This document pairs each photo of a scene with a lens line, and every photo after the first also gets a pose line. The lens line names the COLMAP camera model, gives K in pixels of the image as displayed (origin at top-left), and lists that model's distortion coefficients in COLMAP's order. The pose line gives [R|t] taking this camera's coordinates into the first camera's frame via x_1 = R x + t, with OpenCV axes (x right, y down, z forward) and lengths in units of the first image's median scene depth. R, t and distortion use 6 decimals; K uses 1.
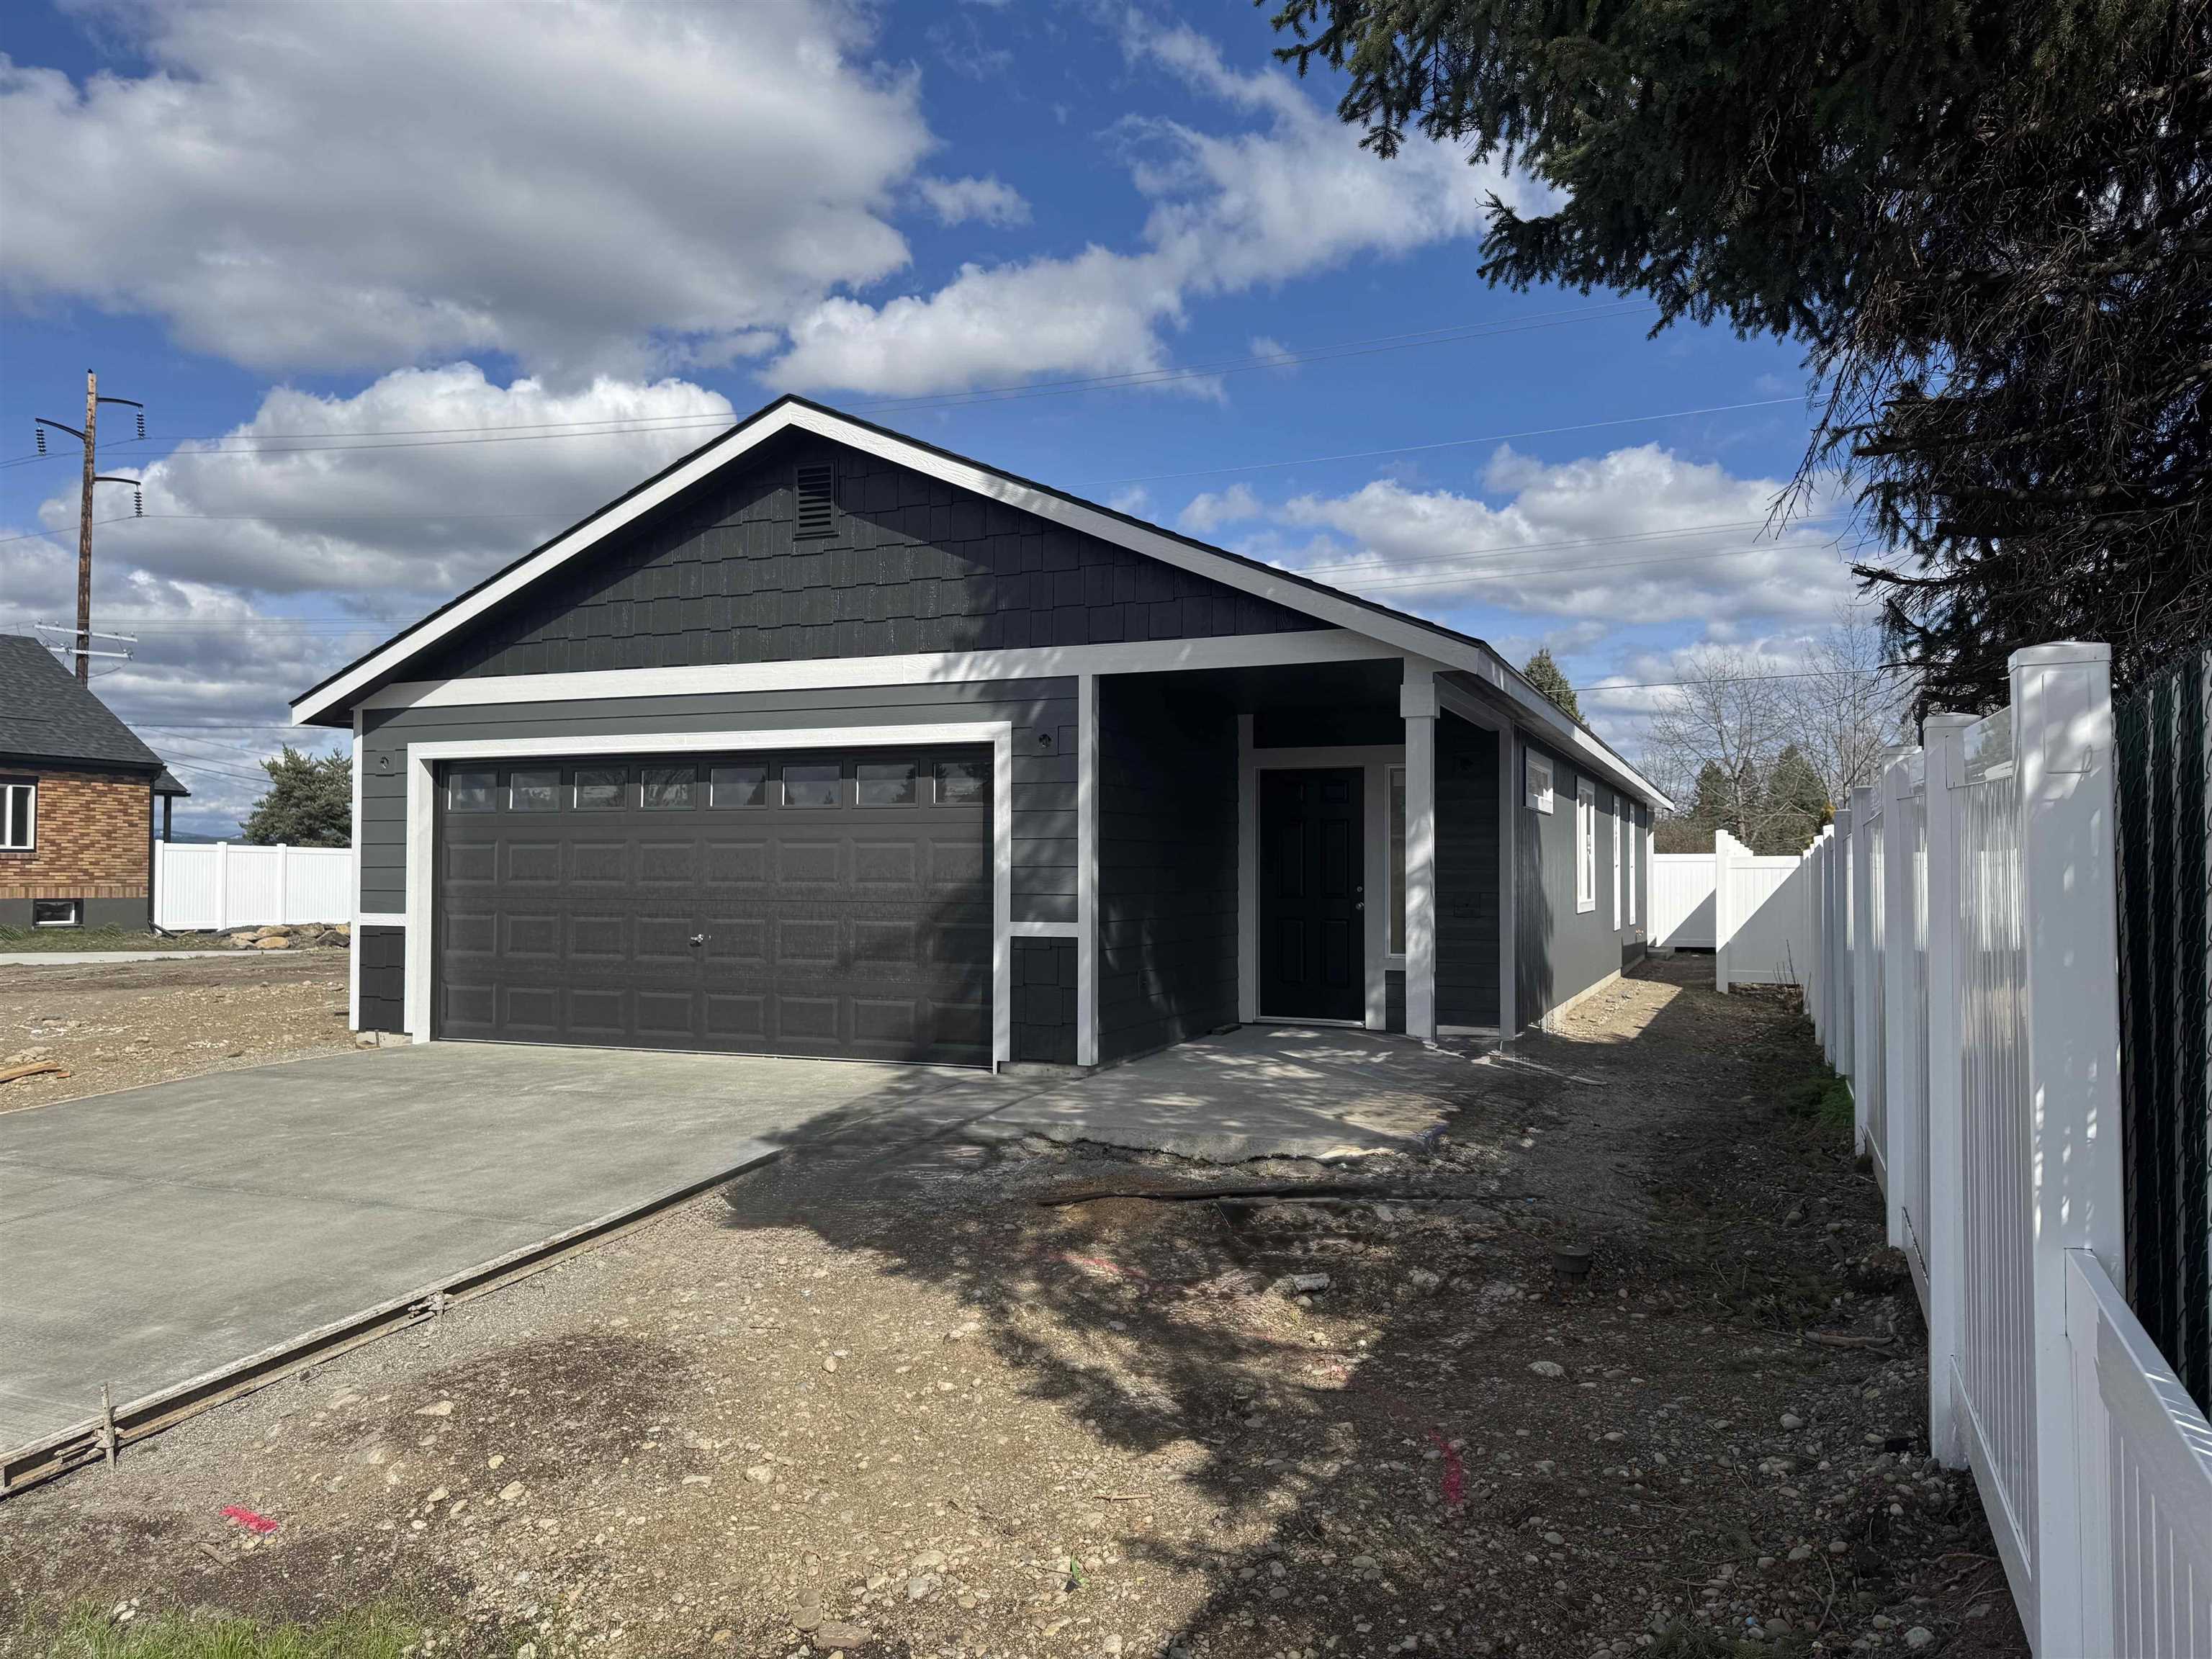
lens RADIAL K [[1530.1, 0, 1106.0], [0, 1530.1, 829.5], [0, 0, 1]] dist [0.033668, -0.030171]
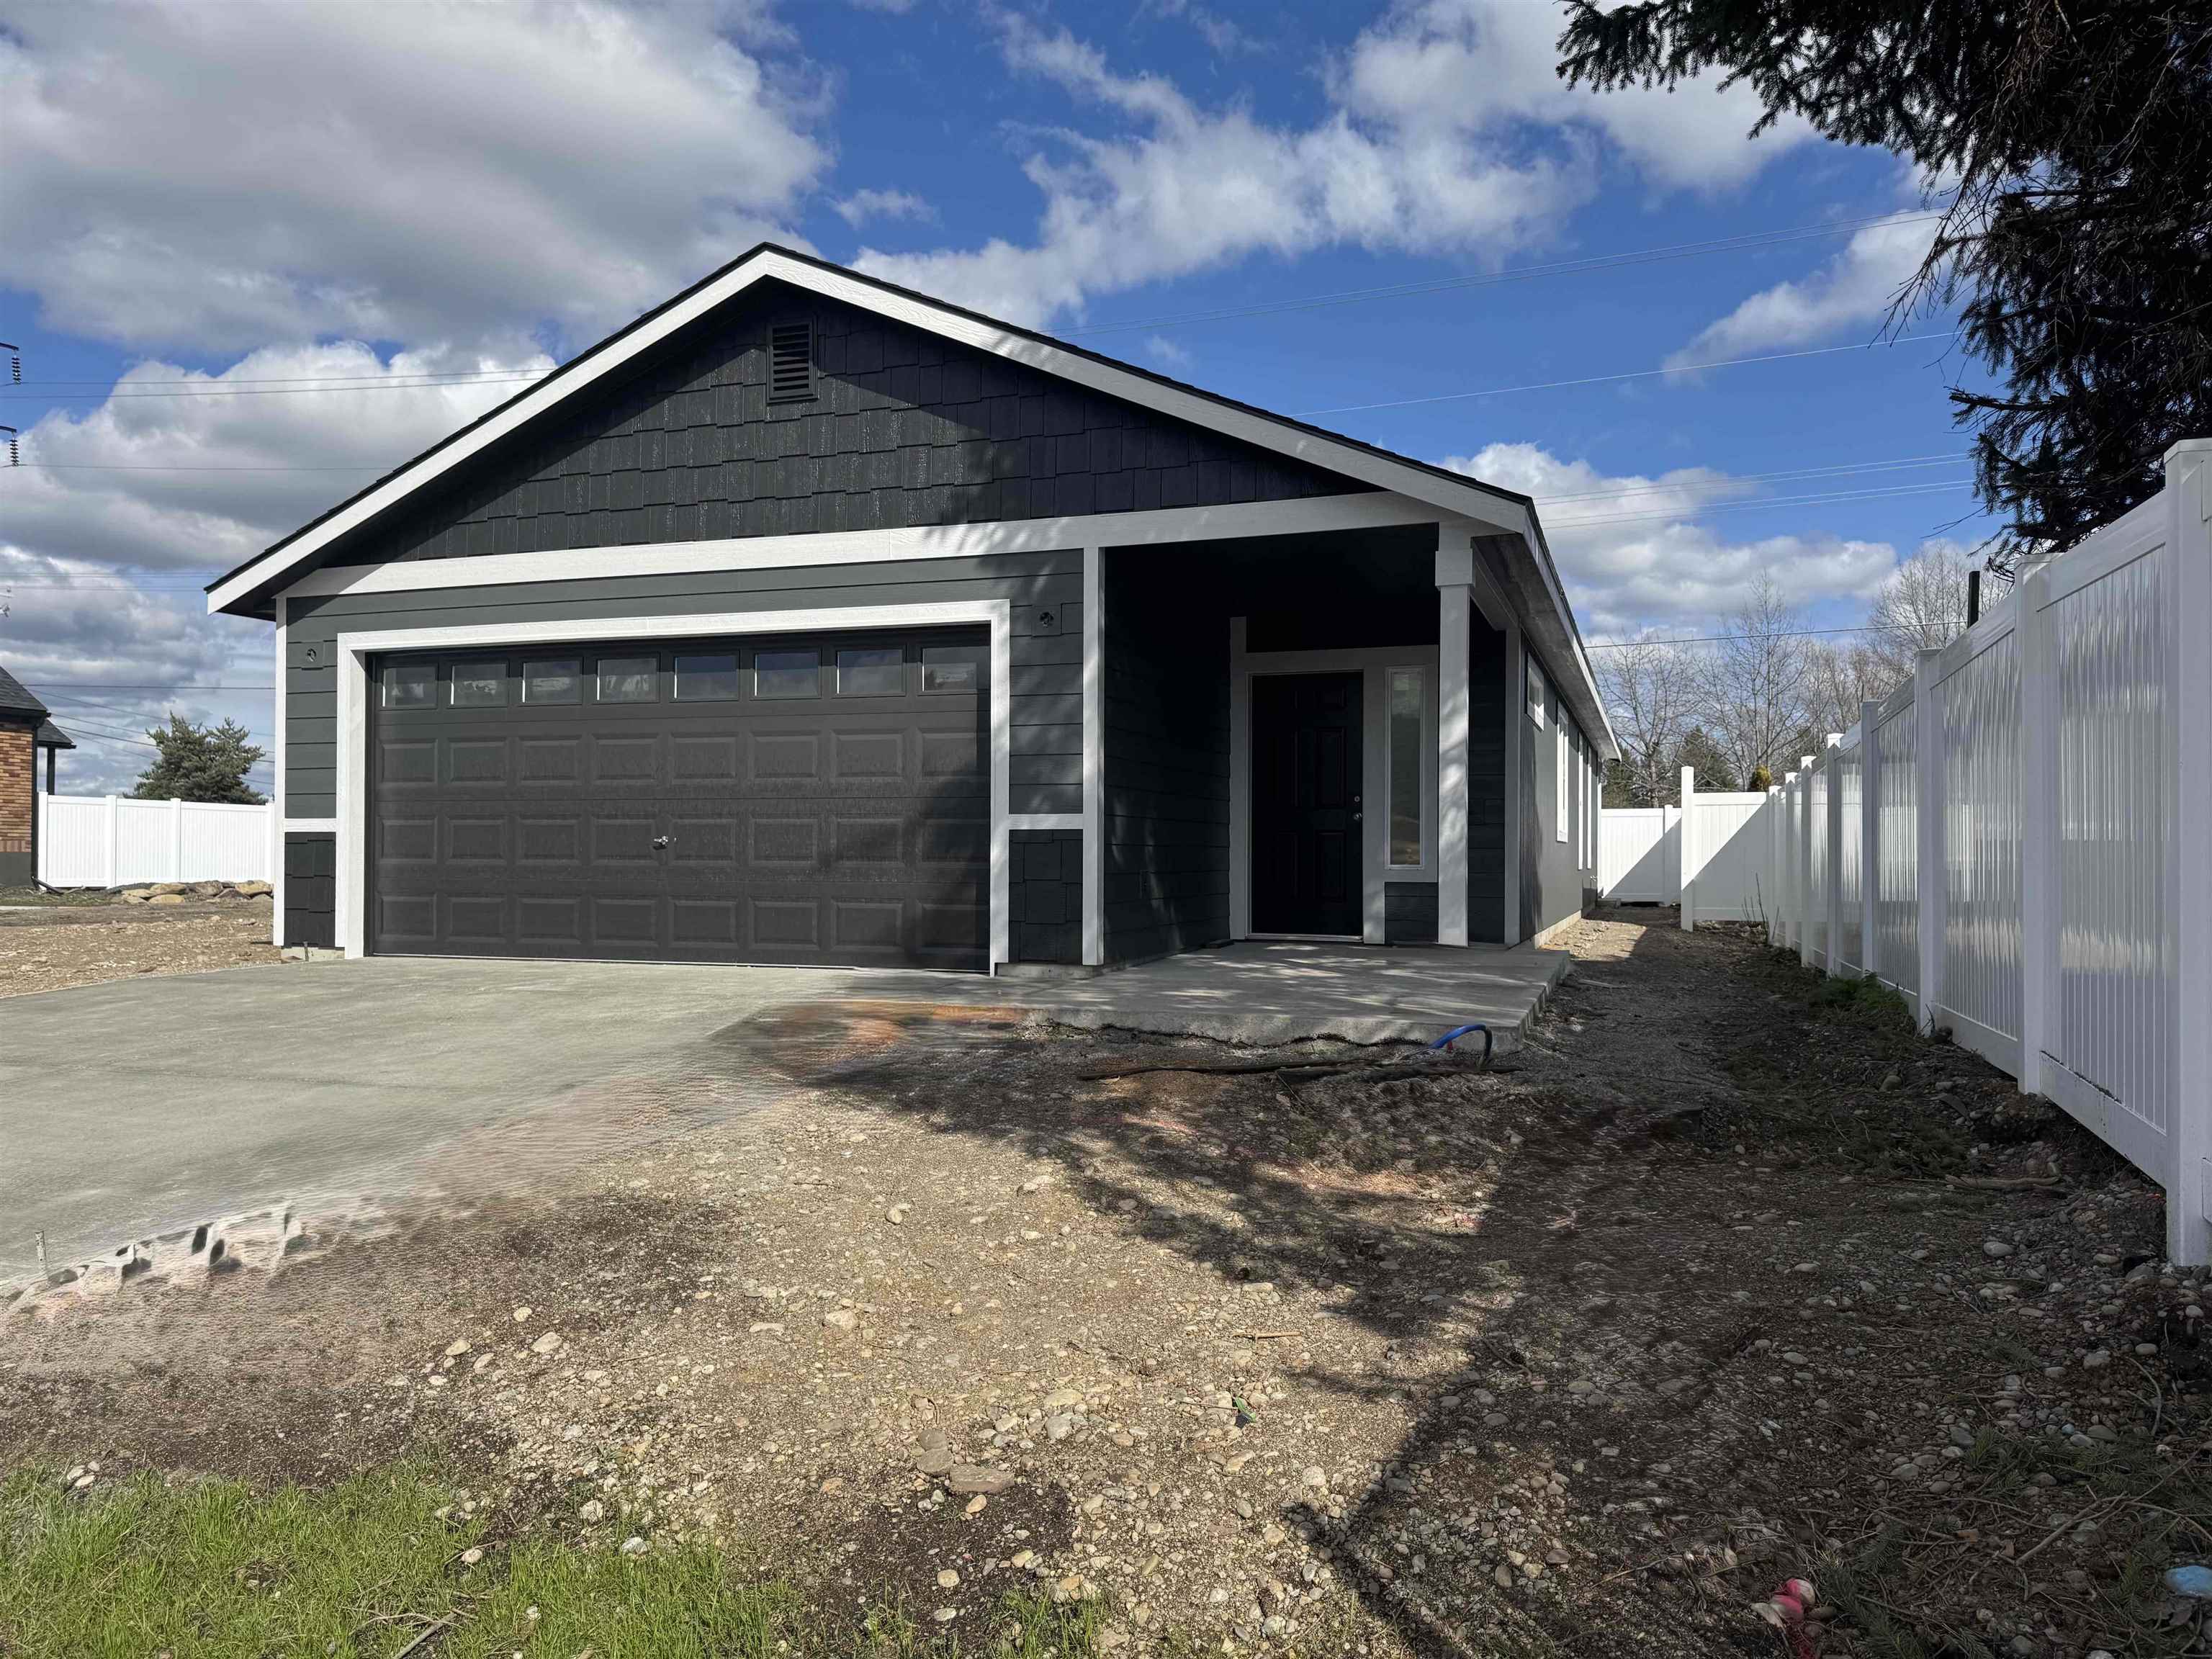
lens RADIAL K [[1530.1, 0, 1106.0], [0, 1530.1, 829.5], [0, 0, 1]] dist [0.033668, -0.030171]
pose [[0.998411, 0.001939, 0.056311, -0.083772], [-0.002525, 0.999943, 0.010333, 0.090837], [-0.056288, -0.010459, 0.998360, 0.094871]]
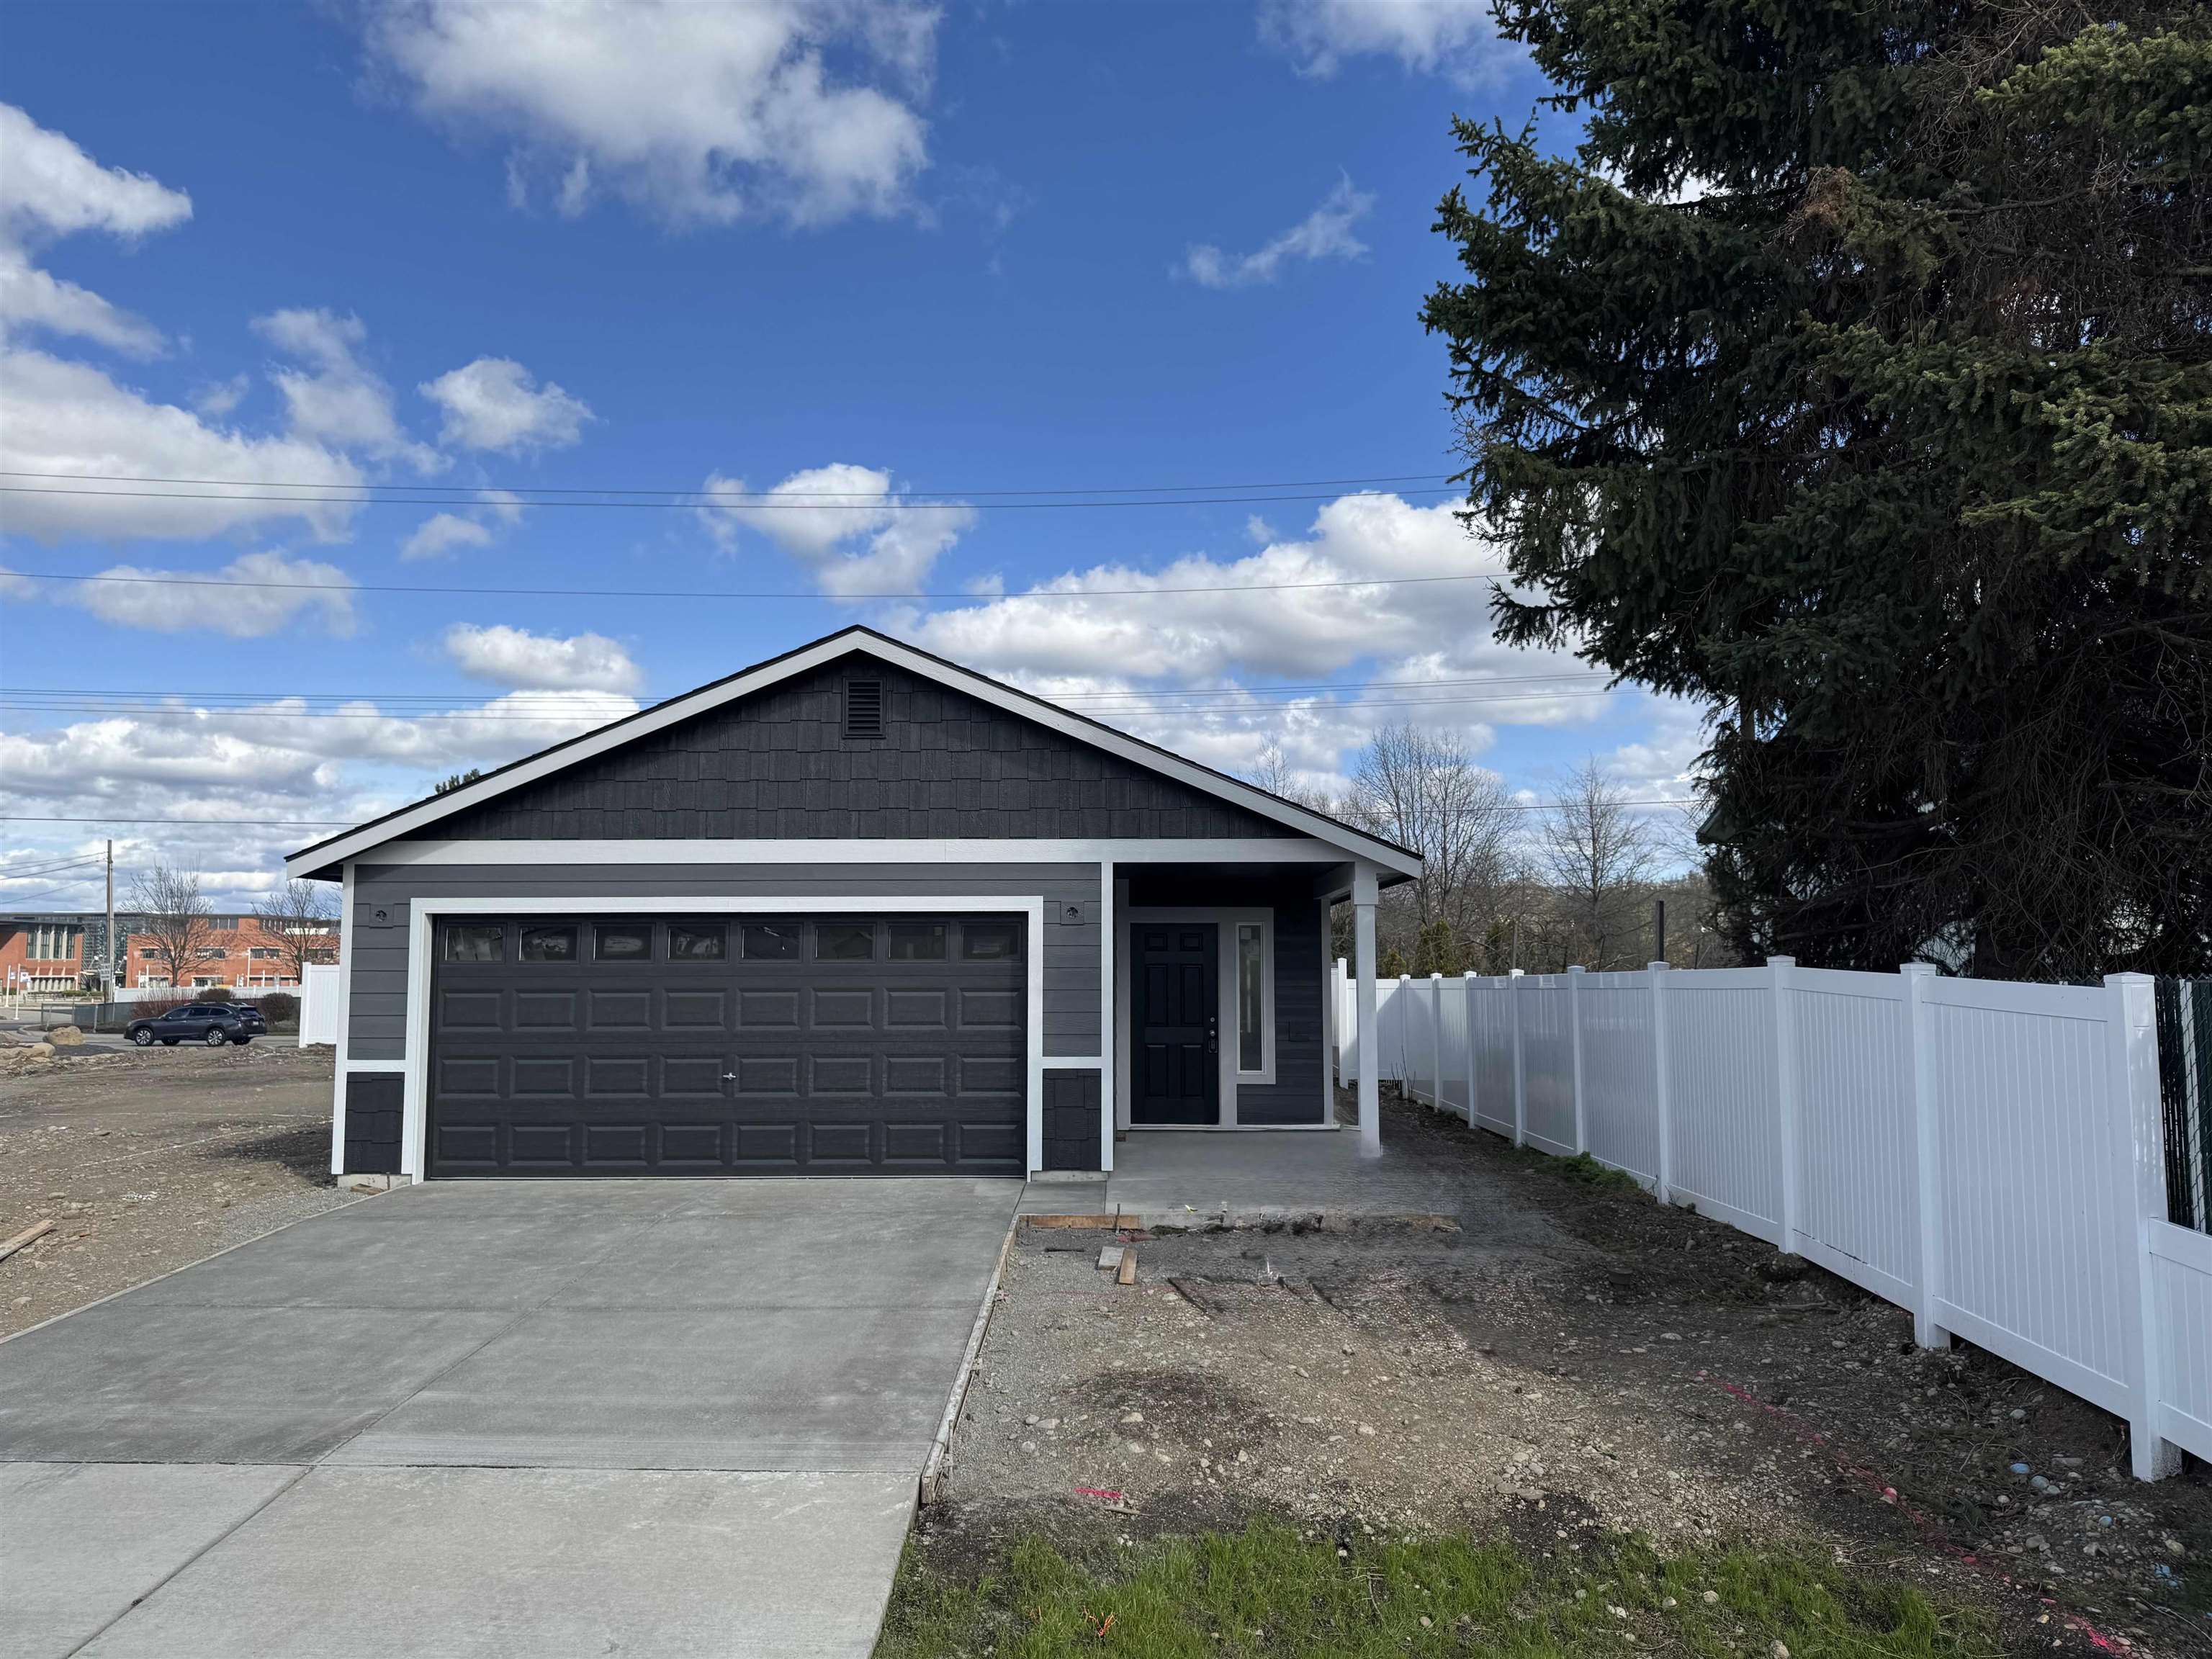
lens RADIAL K [[1560.5, 0, 1071.2], [0, 1560.5, 829.0], [0, 0, 1]] dist [0.037114, -0.024086]
pose [[0.935084, 0.023742, 0.353631, -0.745236], [-0.004230, 0.998430, -0.055849, -0.081951], [-0.354402, 0.050728, 0.933716, -0.313975]]
